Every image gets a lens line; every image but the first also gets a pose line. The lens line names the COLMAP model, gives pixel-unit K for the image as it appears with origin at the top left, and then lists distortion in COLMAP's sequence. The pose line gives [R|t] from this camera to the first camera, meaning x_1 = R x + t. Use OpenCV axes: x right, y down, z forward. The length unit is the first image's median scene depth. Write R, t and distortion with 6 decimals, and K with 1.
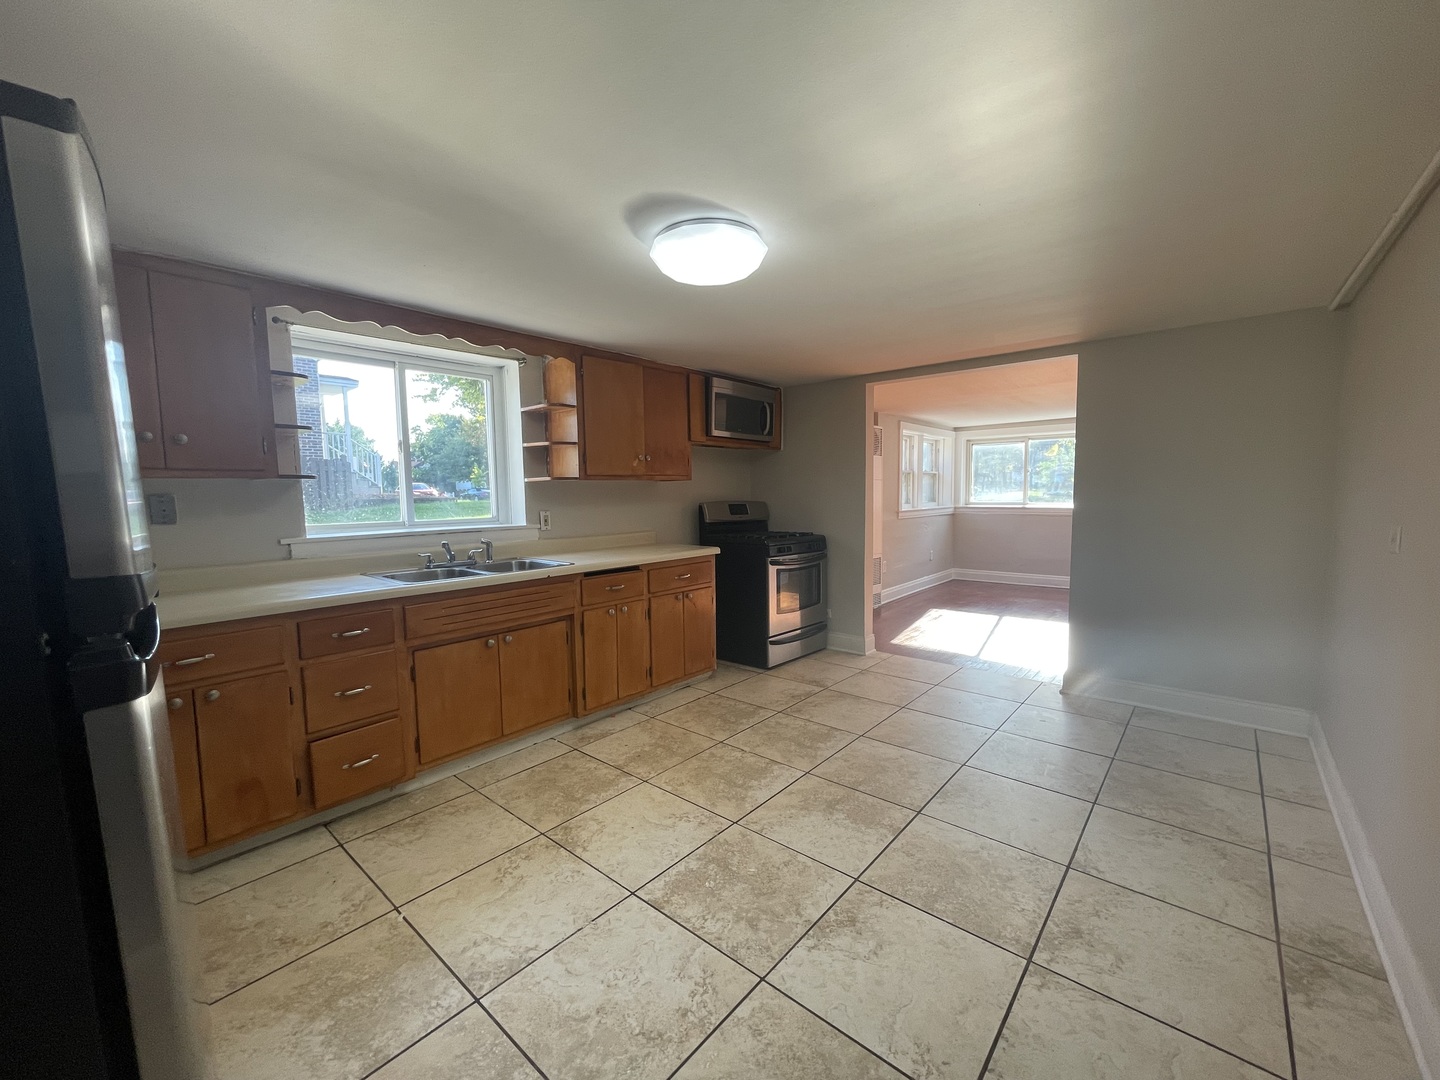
lens RADIAL K [[586.1, 0, 716.9], [0, 586.1, 545.3], [0, 0, 1]] dist [0.000613, -0.000080]
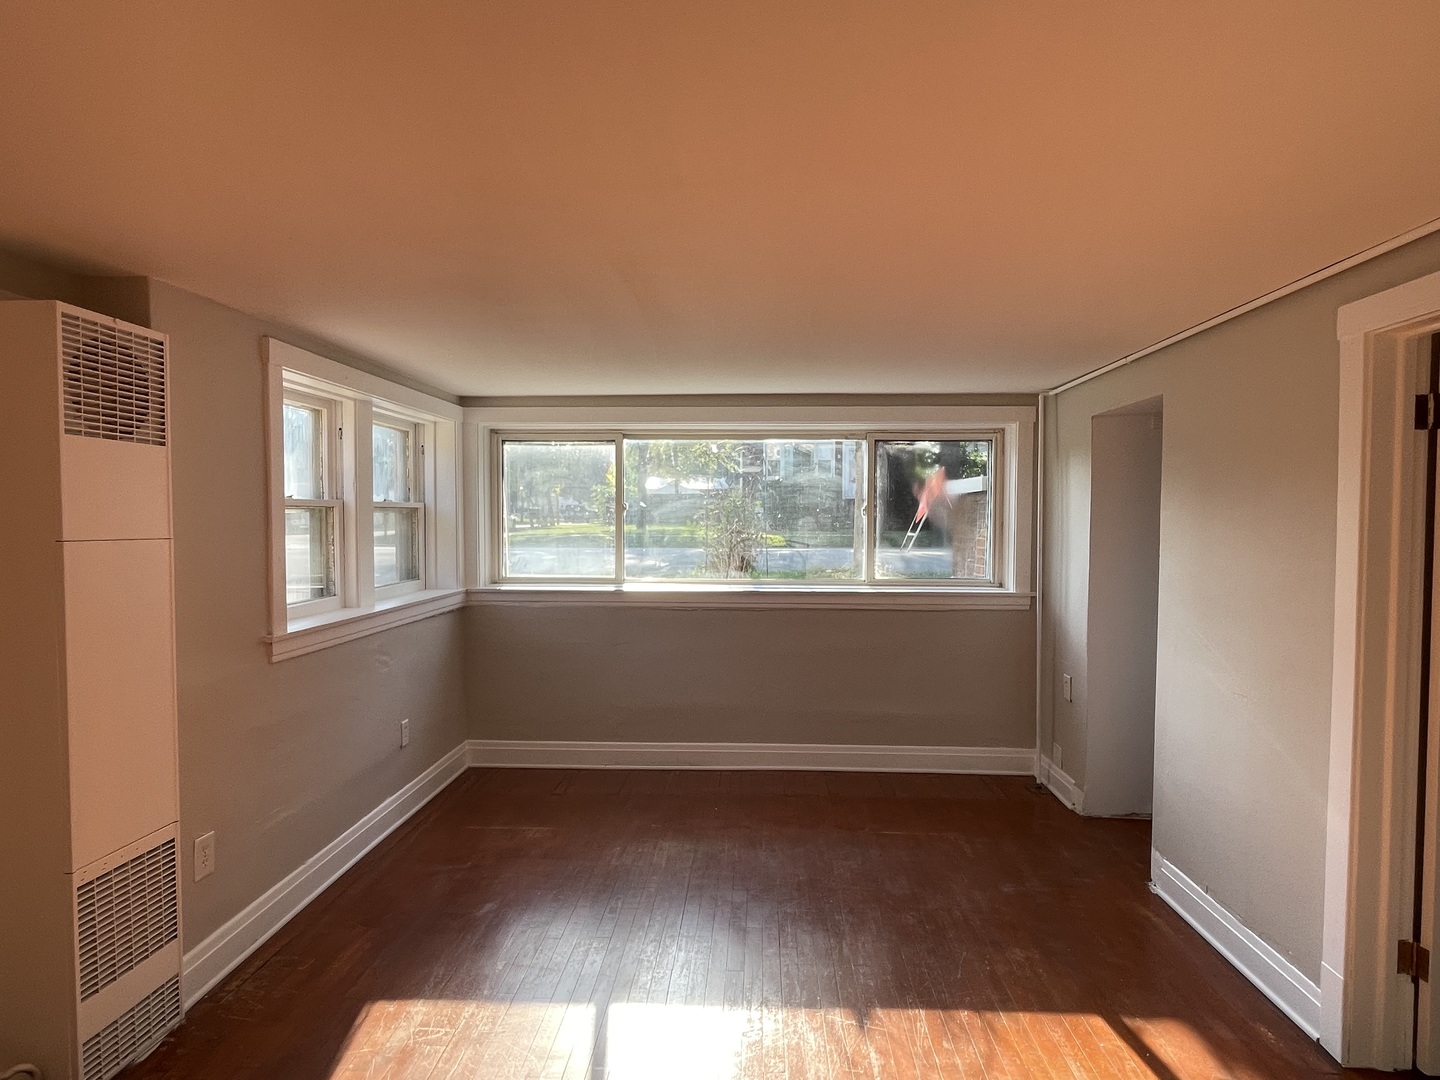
lens RADIAL K [[791.0, 0, 719.1], [0, 791.0, 538.3], [0, 0, 1]] dist [0.001883, 0.000158]
pose [[0.783436, -0.001062, 0.621472, 0.519758], [0.039342, 0.998078, -0.047889, -0.176154], [-0.620226, 0.061968, 0.781972, 1.181843]]
